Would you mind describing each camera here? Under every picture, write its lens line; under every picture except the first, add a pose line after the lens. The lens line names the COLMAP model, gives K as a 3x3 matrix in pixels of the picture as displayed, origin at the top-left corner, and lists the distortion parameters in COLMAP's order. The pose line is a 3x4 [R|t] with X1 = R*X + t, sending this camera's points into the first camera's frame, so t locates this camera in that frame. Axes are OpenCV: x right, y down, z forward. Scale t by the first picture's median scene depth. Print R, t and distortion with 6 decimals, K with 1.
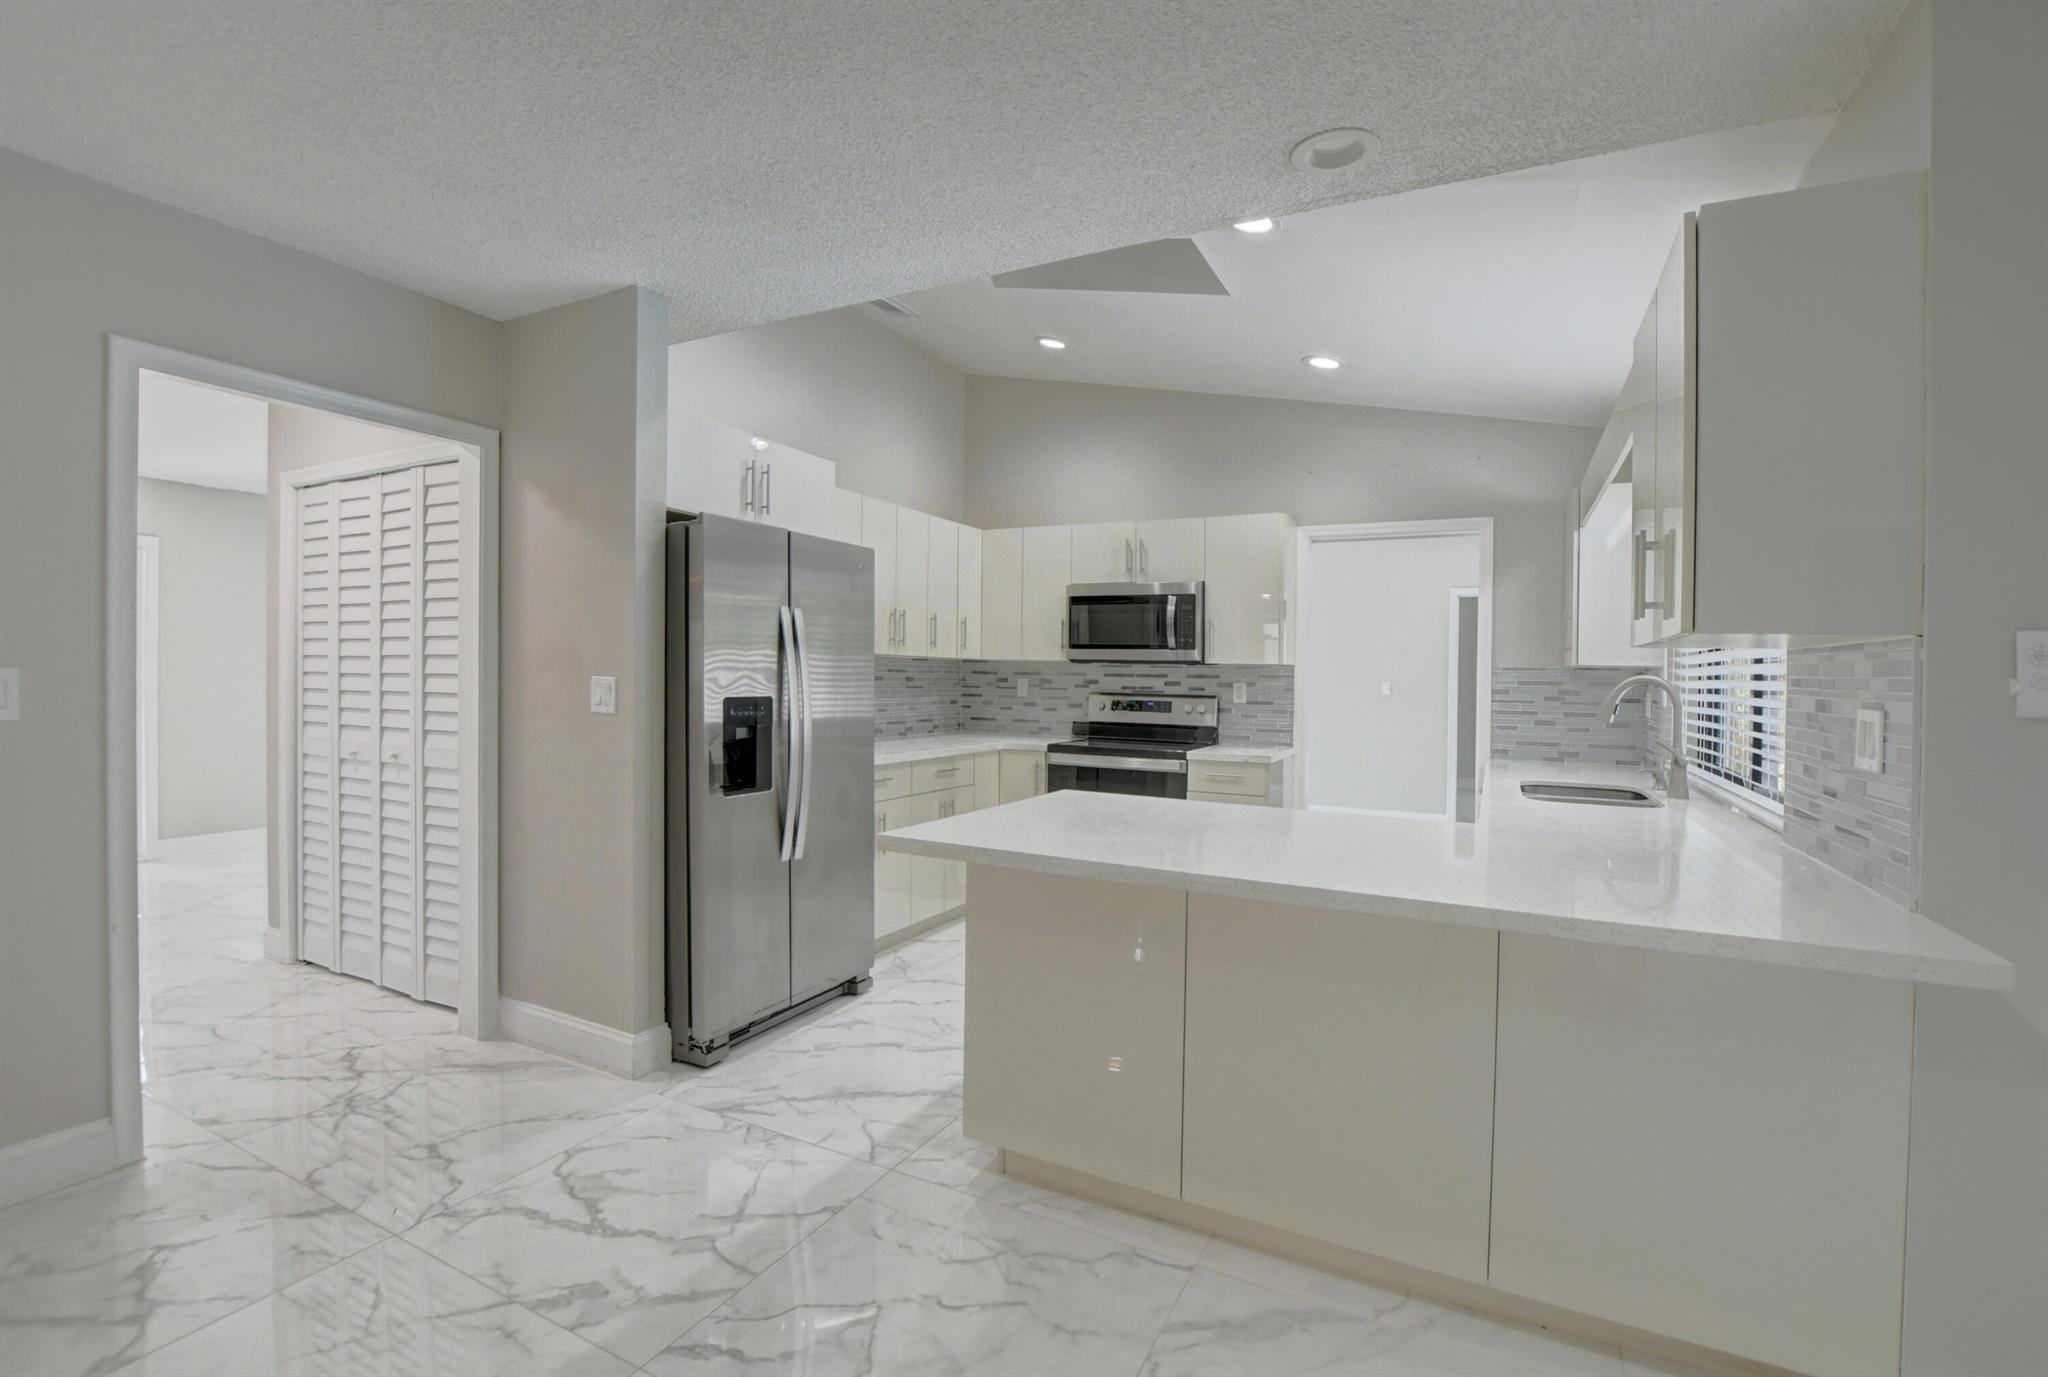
lens RADIAL K [[941.5, 0, 940.5], [0, 941.5, 687.1], [0, 0, 1]] dist [-0.023164, 0.000404]
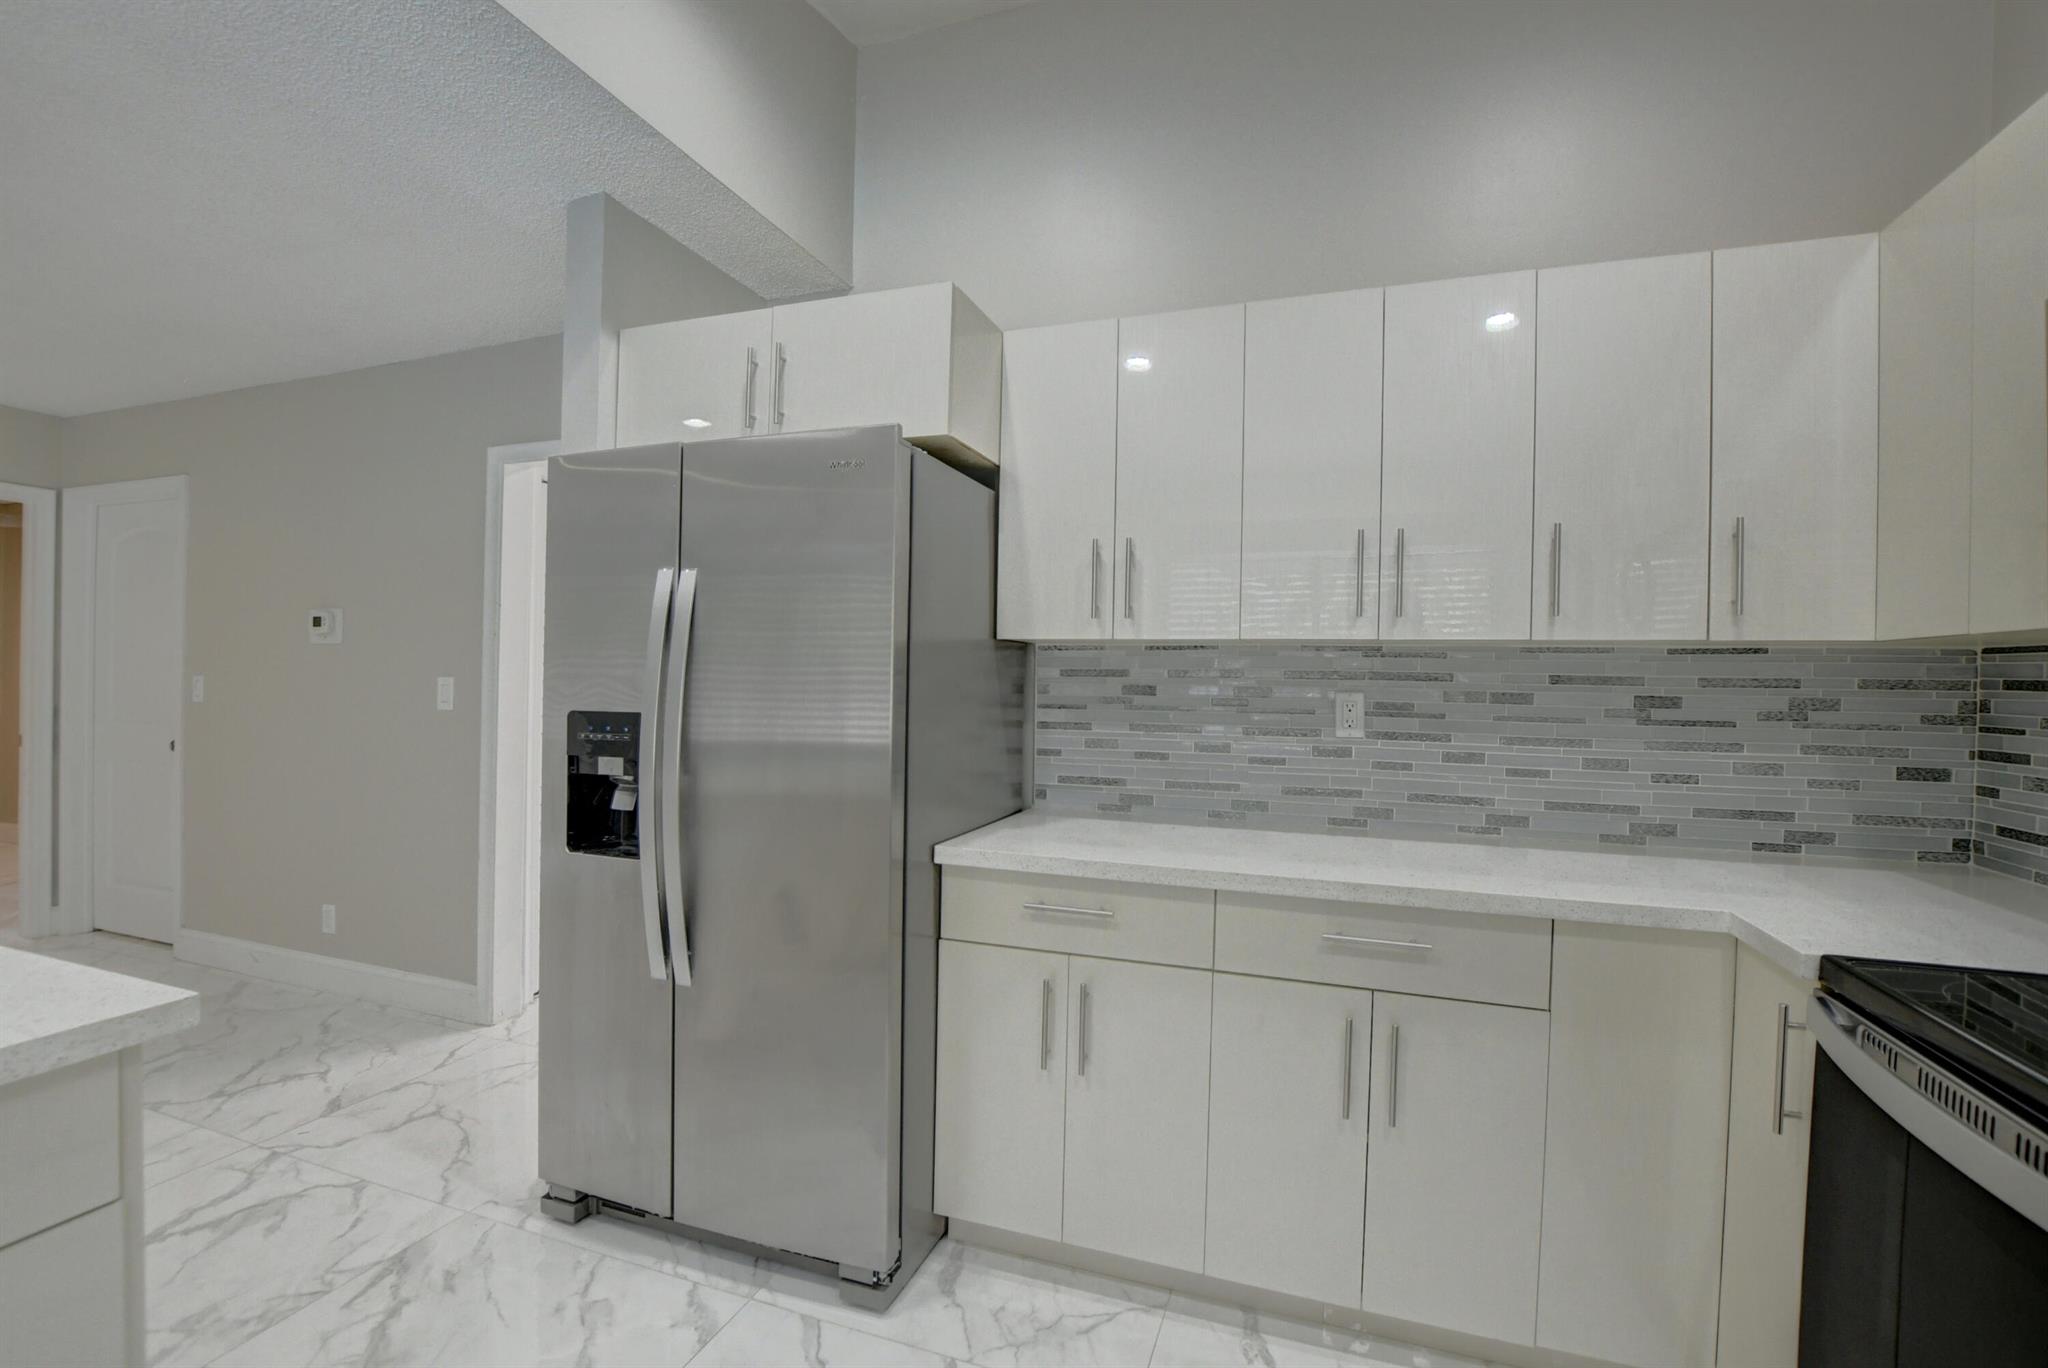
lens RADIAL K [[904.9, 0, 1029.7], [0, 904.9, 689.0], [0, 0, 1]] dist [-0.025073, 0.000939]
pose [[0.195190, -0.003535, -0.980759, 0.357640], [-0.024463, 0.999665, -0.008472, -0.005568], [0.980460, 0.025646, 0.195038, 0.860841]]
